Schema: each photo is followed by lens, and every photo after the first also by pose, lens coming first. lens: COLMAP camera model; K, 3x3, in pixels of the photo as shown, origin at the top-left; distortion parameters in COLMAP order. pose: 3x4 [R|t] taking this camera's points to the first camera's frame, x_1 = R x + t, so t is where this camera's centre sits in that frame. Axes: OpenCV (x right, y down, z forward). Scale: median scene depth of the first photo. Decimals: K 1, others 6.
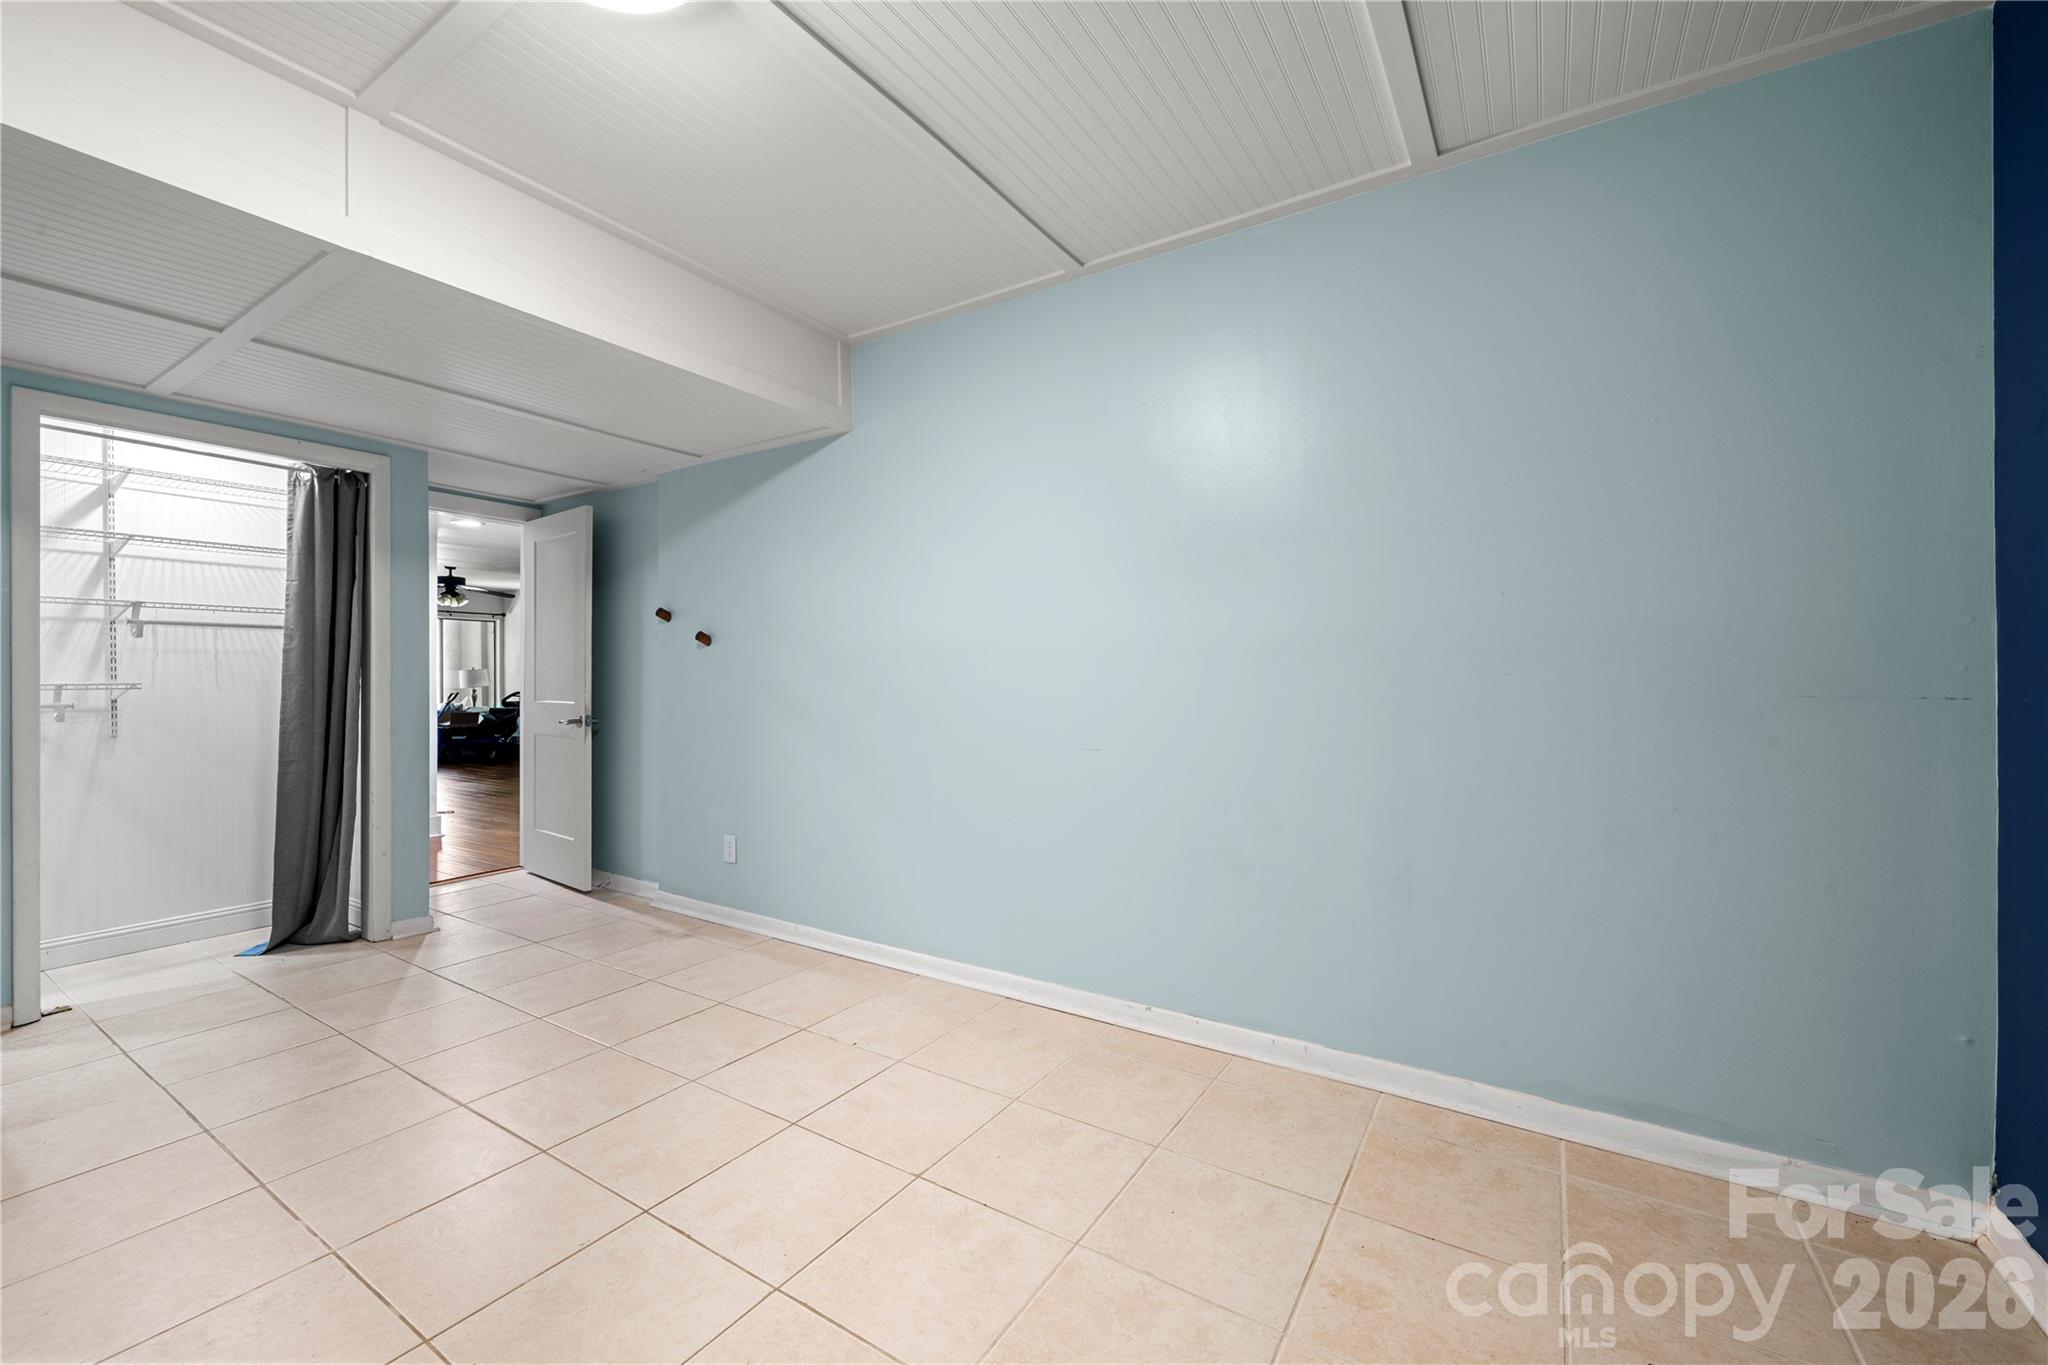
lens RADIAL K [[841.3, 0, 1023.2], [0, 841.3, 669.5], [0, 0, 1]] dist [-0.000624, 0.000015]
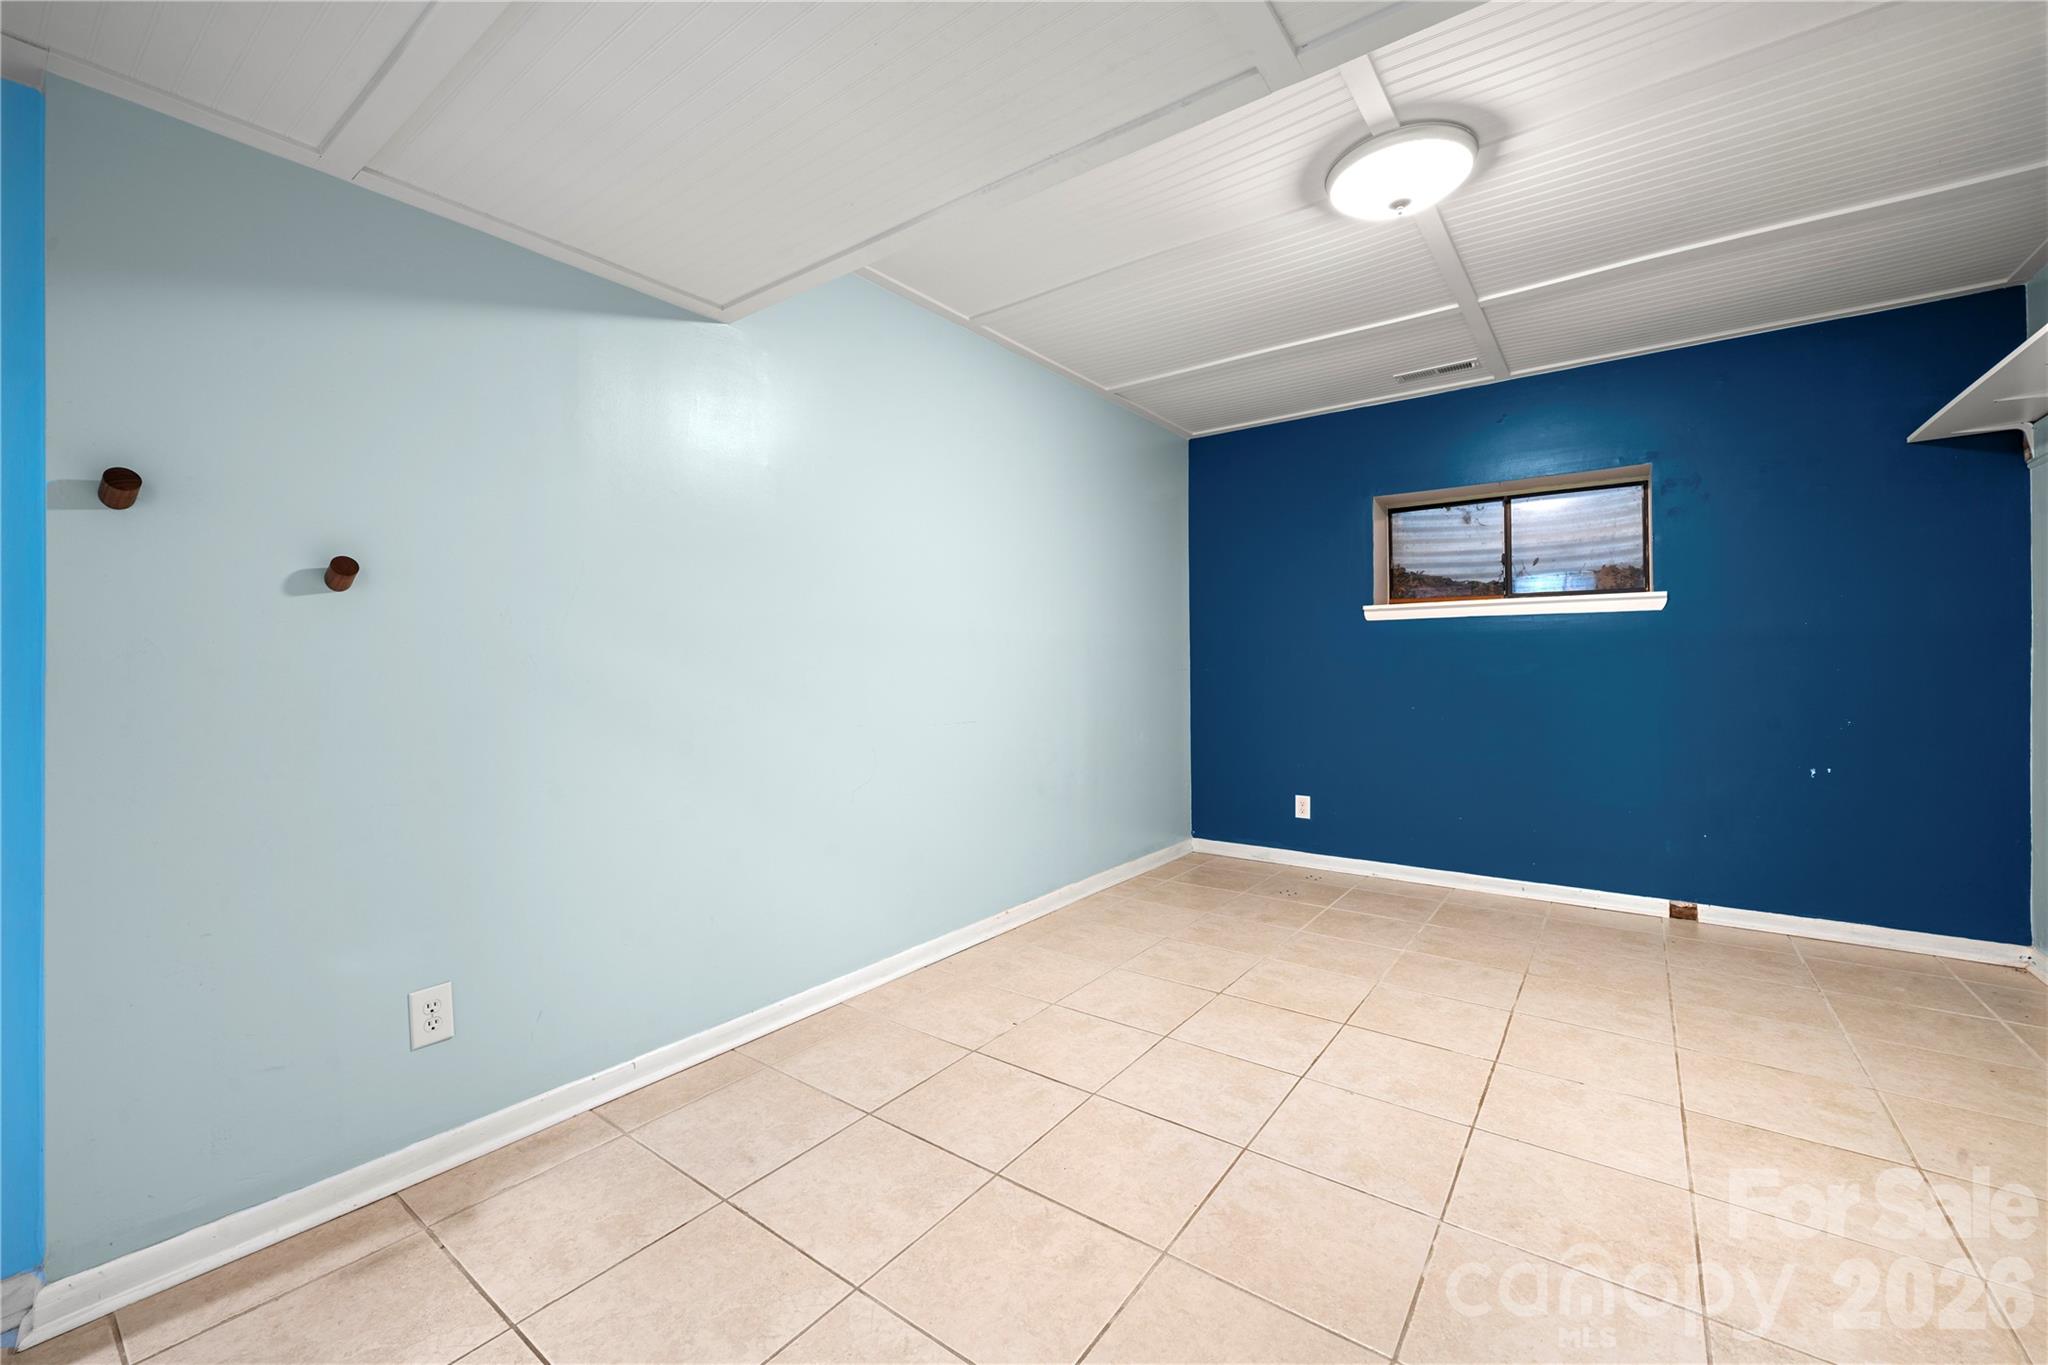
lens RADIAL K [[801.0, 0, 1024.8], [0, 801.0, 678.6], [0, 0, 1]] dist [-0.000814, -0.000017]
pose [[0.054376, -0.005538, 0.998505, -0.906709], [-0.001856, 0.999982, 0.005647, 0.021869], [-0.998519, -0.002160, 0.054365, 0.738423]]
